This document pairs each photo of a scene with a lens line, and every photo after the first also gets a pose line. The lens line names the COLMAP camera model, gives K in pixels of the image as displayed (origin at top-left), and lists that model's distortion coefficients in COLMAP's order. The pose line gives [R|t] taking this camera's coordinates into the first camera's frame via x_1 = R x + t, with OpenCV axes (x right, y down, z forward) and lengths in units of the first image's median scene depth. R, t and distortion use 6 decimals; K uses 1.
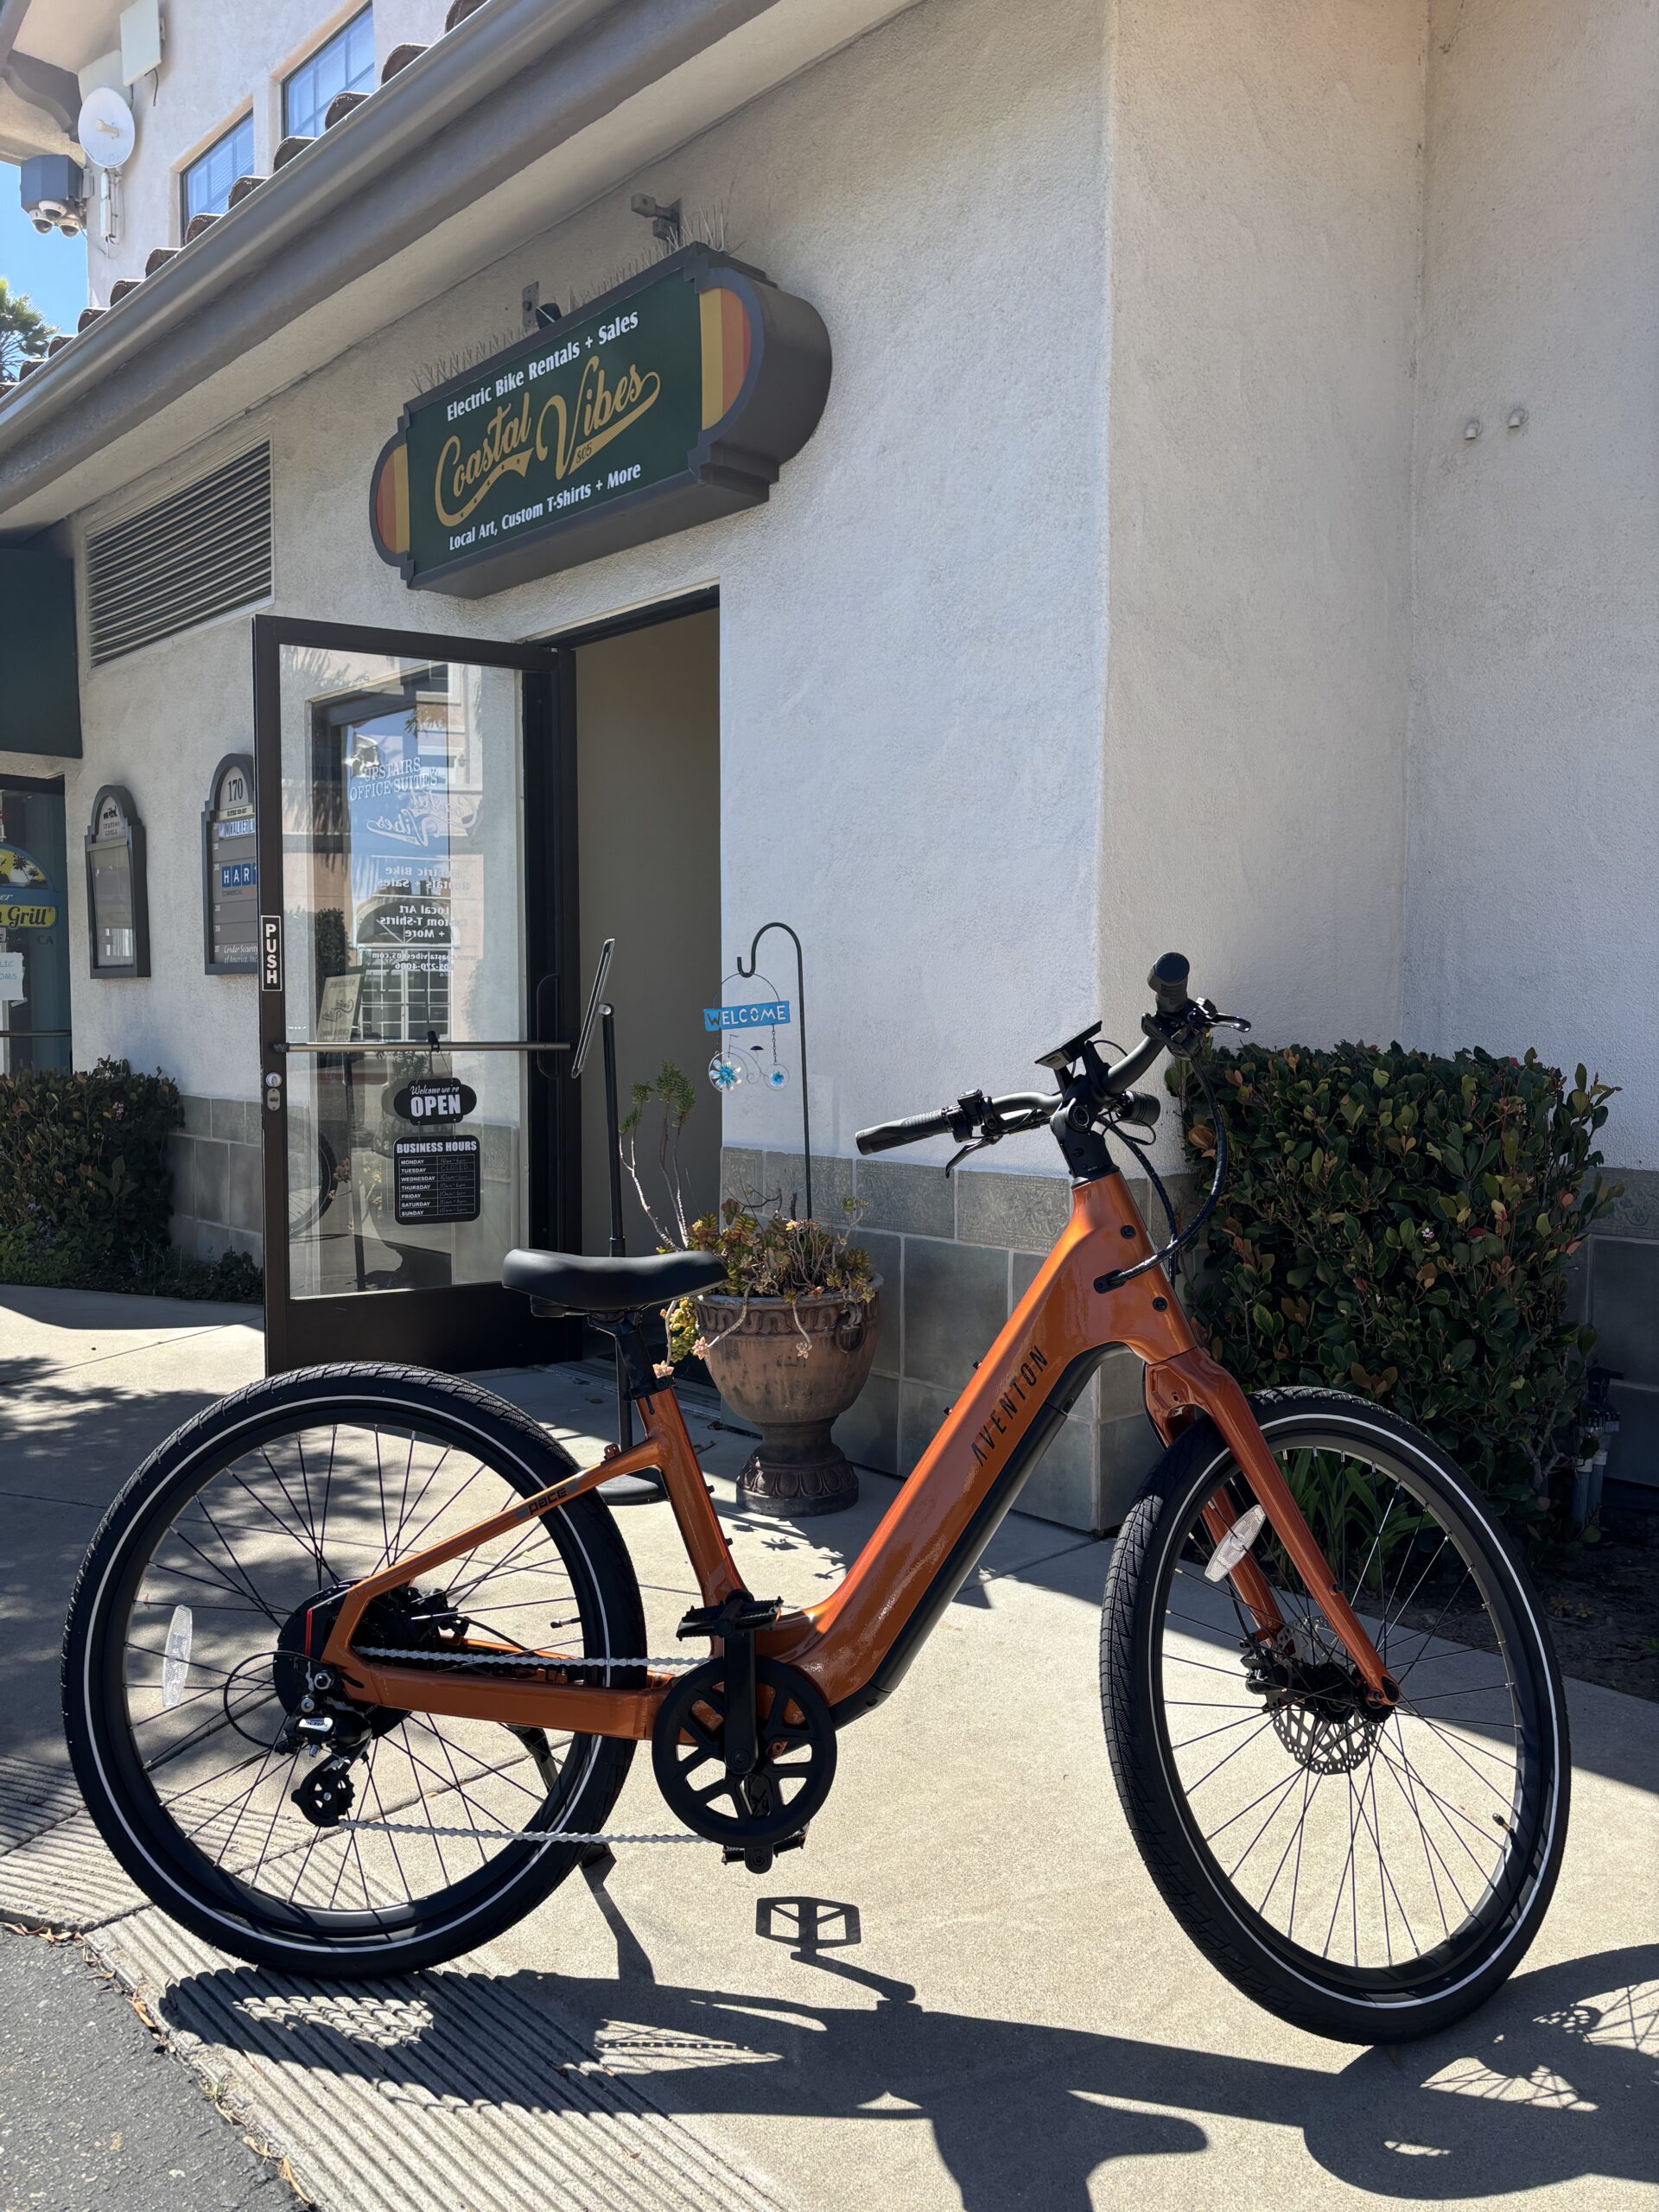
lens RADIAL K [[1652.2, 0, 859.2], [0, 1652.2, 1103.2], [0, 0, 1]] dist [0.007172, 0.002101]
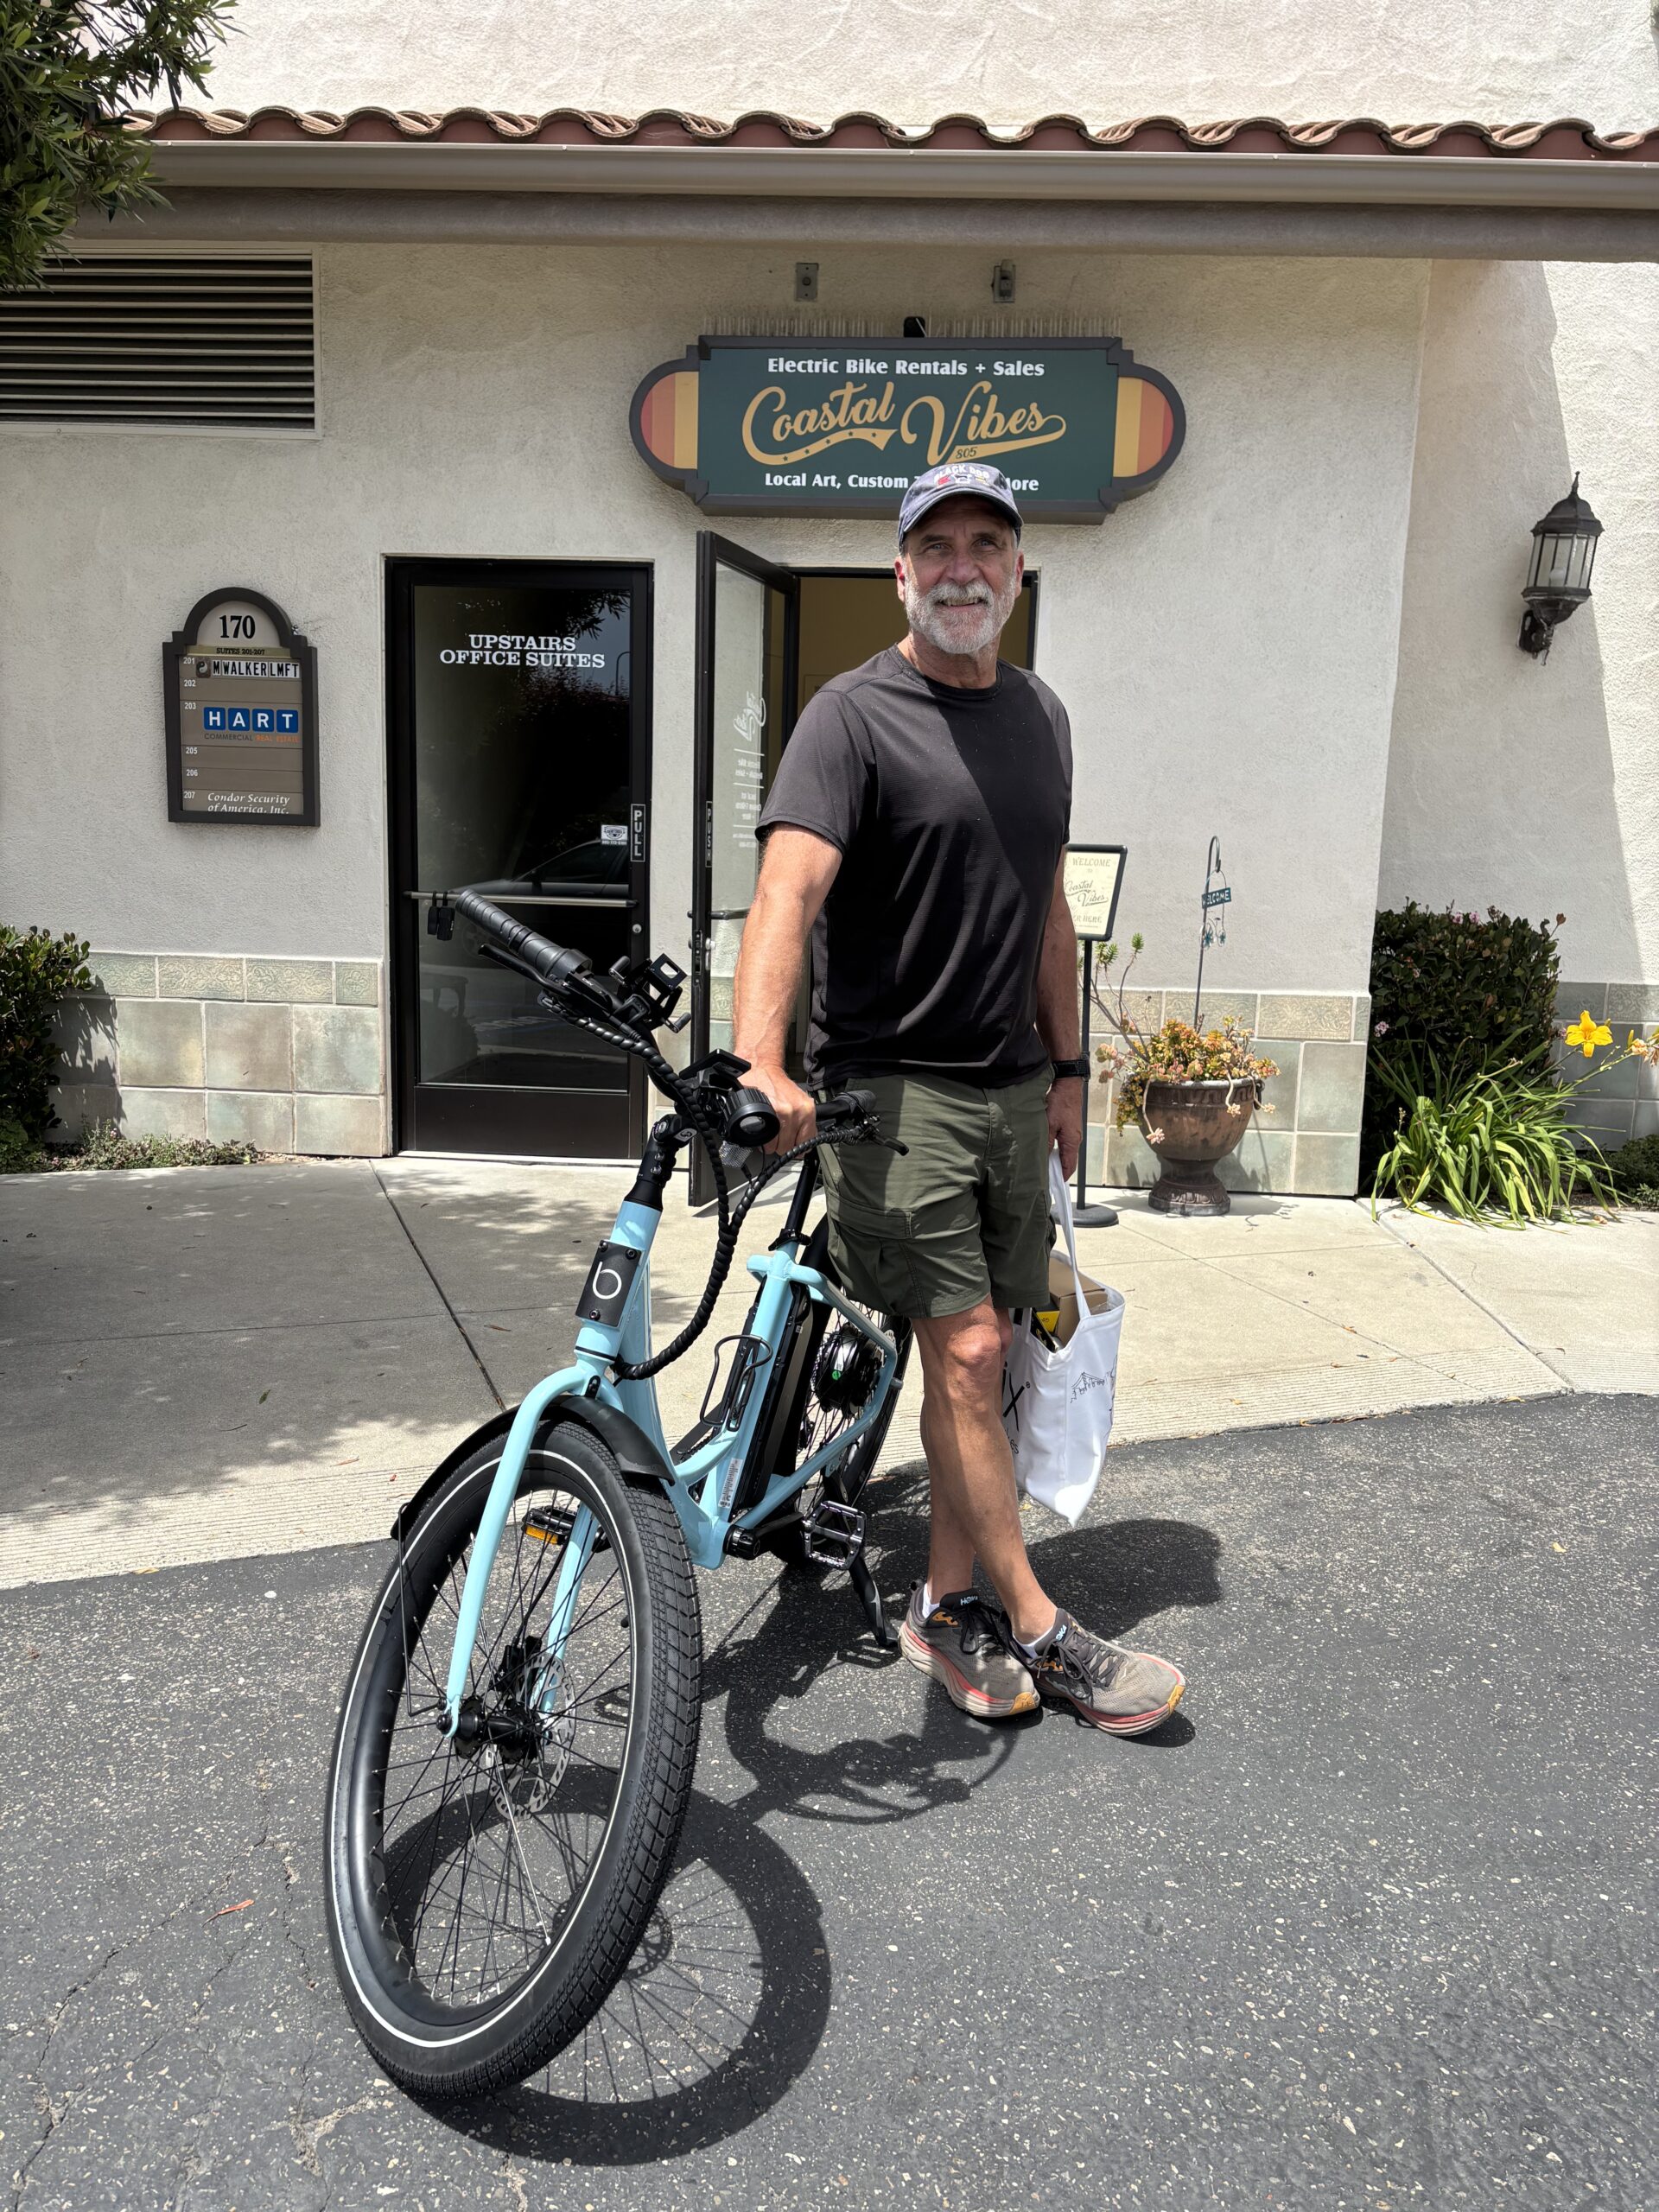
lens RADIAL K [[1631.2, 0, 829.5], [0, 1631.2, 1106.0], [0, 0, 1]] dist [-0.000690, -0.000238]
pose [[0.738507, -0.090562, 0.668136, -1.135943], [0.005248, 0.991681, 0.128615, -0.049622], [-0.674225, -0.091477, 0.732839, 0.086748]]
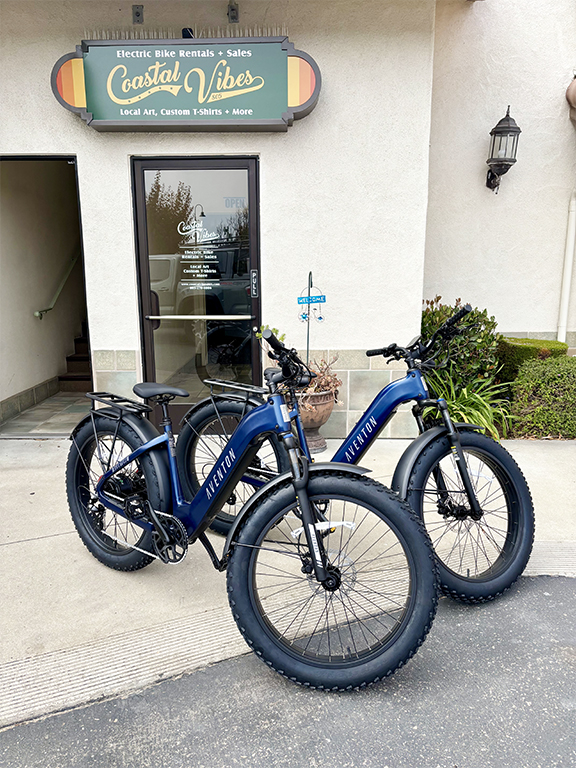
lens RADIAL K [[568.2, 0, 288.0], [0, 568.2, 384.0], [0, 0, 1]] dist [0.088598, -0.105424]
pose [[0.700381, -0.146909, 0.698487, -0.799305], [0.043770, 0.985588, 0.163404, -0.080998], [-0.712426, -0.083872, 0.696717, 0.225197]]
